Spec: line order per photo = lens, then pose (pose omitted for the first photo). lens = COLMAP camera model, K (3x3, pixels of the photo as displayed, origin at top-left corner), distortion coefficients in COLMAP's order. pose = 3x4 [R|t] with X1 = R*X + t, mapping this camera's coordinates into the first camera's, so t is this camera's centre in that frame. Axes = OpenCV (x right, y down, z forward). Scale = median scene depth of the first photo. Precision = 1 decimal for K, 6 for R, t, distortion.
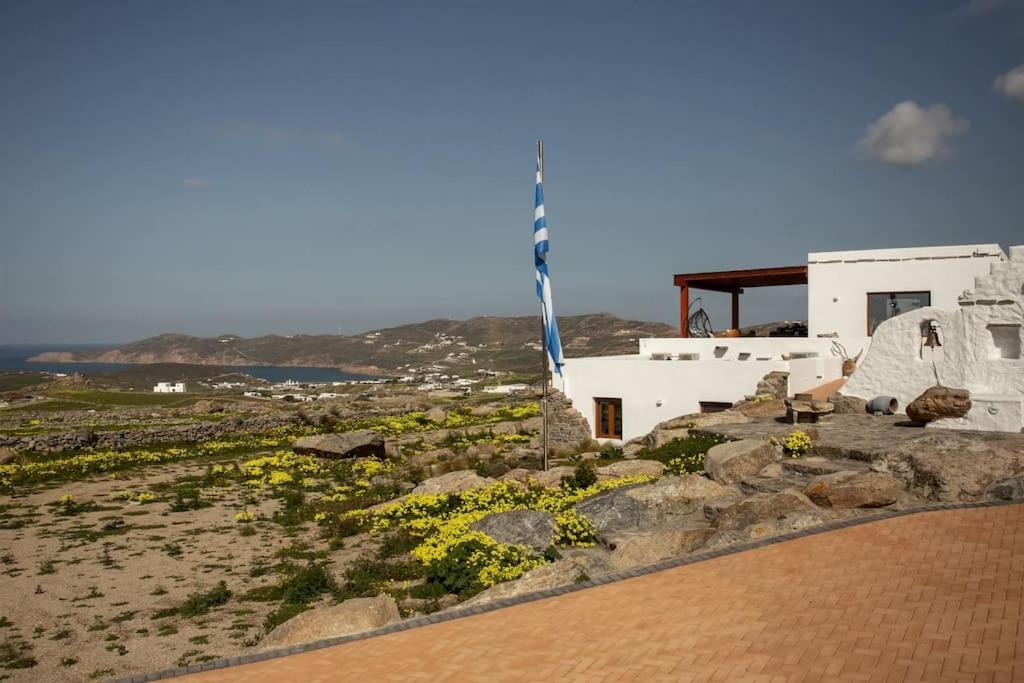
lens RADIAL K [[869.0, 0, 527.8], [0, 869.0, 342.1], [0, 0, 1]] dist [-0.053470, 0.131023]
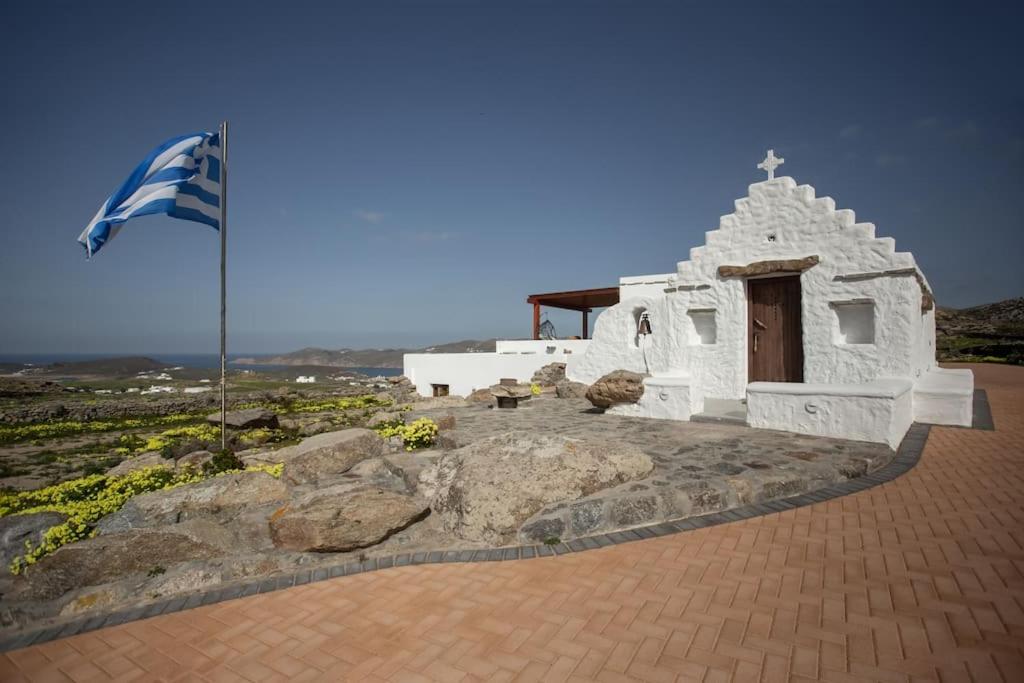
lens RADIAL K [[500.8, 0, 512.0], [0, 500.8, 341.5], [0, 0, 1]] dist [-0.041926, 0.001191]
pose [[0.999519, 0.000925, -0.030992, 0.351946], [-0.001714, 0.999675, -0.025437, 0.032073], [0.030958, 0.025478, 0.999196, 0.423171]]
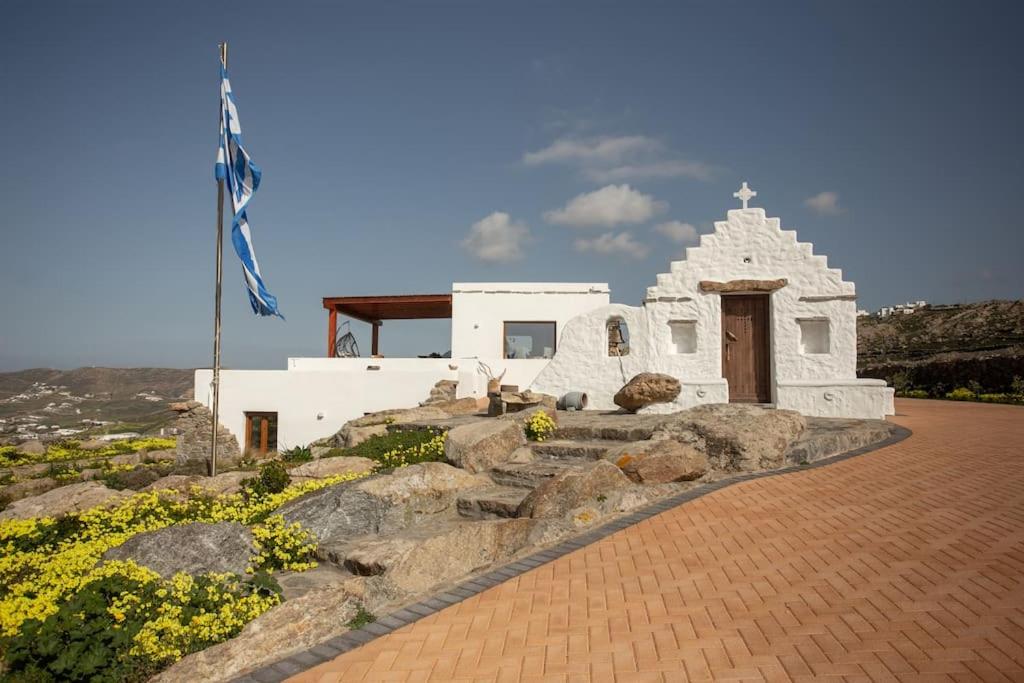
lens RADIAL K [[734.2, 0, 522.1], [0, 734.2, 345.9], [0, 0, 1]] dist [-0.004032, 0.004480]
pose [[0.886348, 0.037641, 0.461486, -0.037073], [-0.006177, 0.997563, -0.069503, 0.075147], [-0.462978, 0.058753, 0.884421, 0.301608]]
